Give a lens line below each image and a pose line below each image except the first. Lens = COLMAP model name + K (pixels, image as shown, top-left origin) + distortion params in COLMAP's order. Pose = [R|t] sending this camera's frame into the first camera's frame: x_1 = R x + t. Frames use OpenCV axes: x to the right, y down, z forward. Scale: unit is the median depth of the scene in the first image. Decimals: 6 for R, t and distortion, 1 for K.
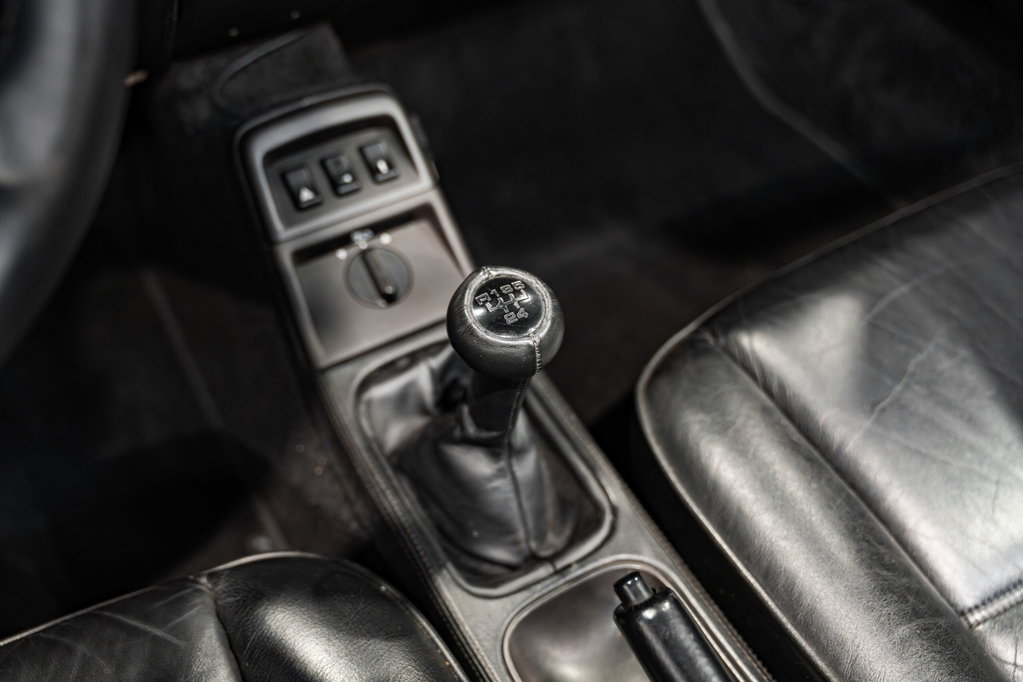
lens RADIAL K [[1028.3, 0, 504.9], [0, 1028.3, 338.5], [0, 0, 1]] dist [-0.013290, 0.000000]
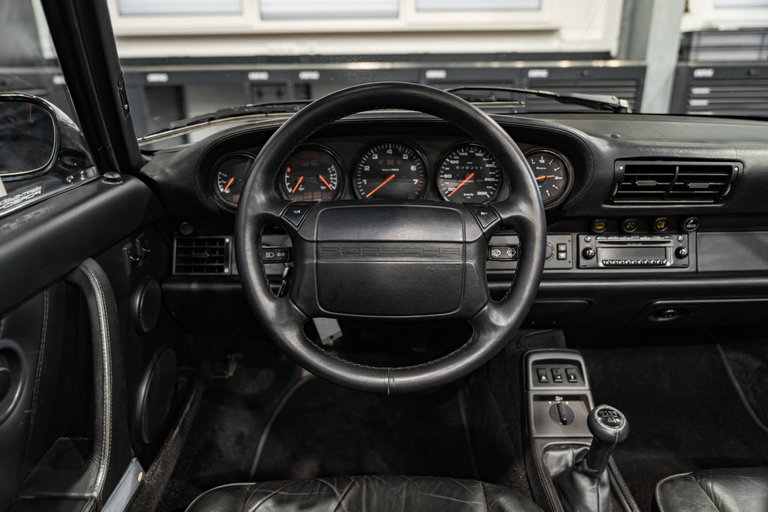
lens RADIAL K [[516.5, 0, 383.4], [0, 516.5, 255.4], [0, 0, 1]] dist [-0.037549, 0.025180]
pose [[0.867907, 0.166966, -0.467824, 0.036706], [-0.368453, 0.848037, -0.380889, 0.286258], [0.333136, 0.502948, 0.797536, -0.490610]]
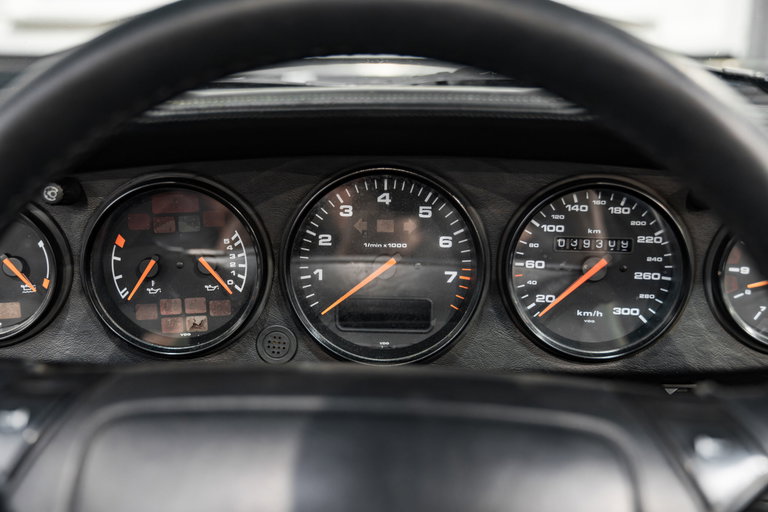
lens RADIAL K [[681.1, 0, 385.5], [0, 681.1, 253.5], [0, 0, 1]] dist [-0.018140, -0.001823]
pose [[0.847941, 0.136104, -0.512321, -0.256009], [-0.399811, 0.798804, -0.449515, -0.099411], [0.348063, 0.585994, 0.731754, -0.029934]]
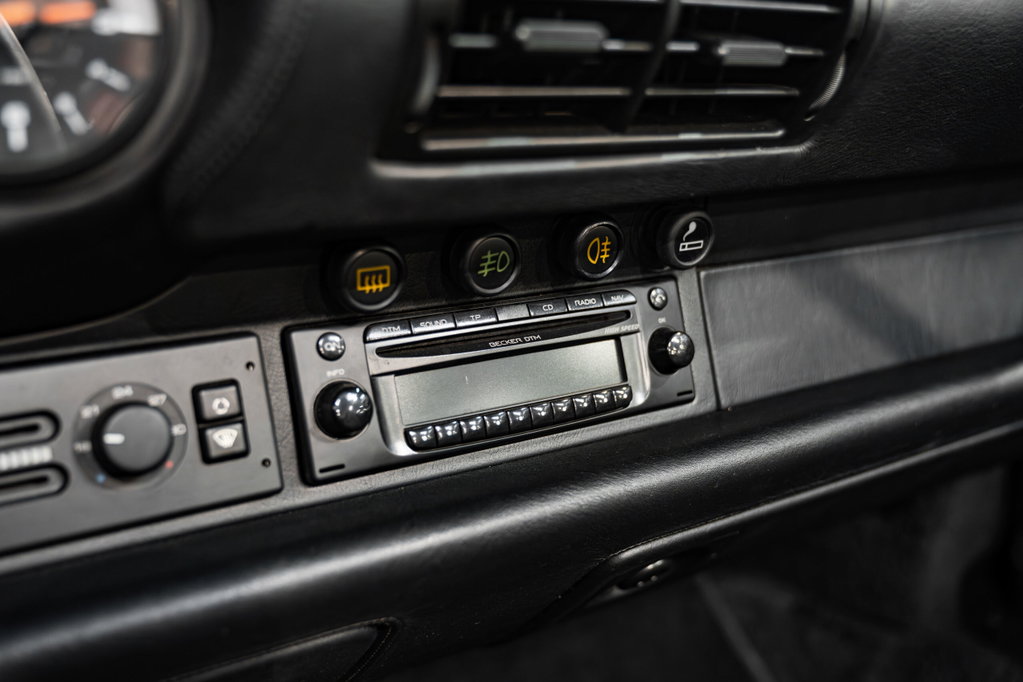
lens RADIAL K [[1028.3, 0, 513.4], [0, 1028.3, 334.7], [0, 0, 1]] dist [-0.013290, 0.000000]
pose [[0.998549, 0.021110, 0.049533, -0.063398], [0.007620, 0.855282, -0.518107, -0.174653], [-0.053301, 0.517733, 0.853880, 0.253166]]
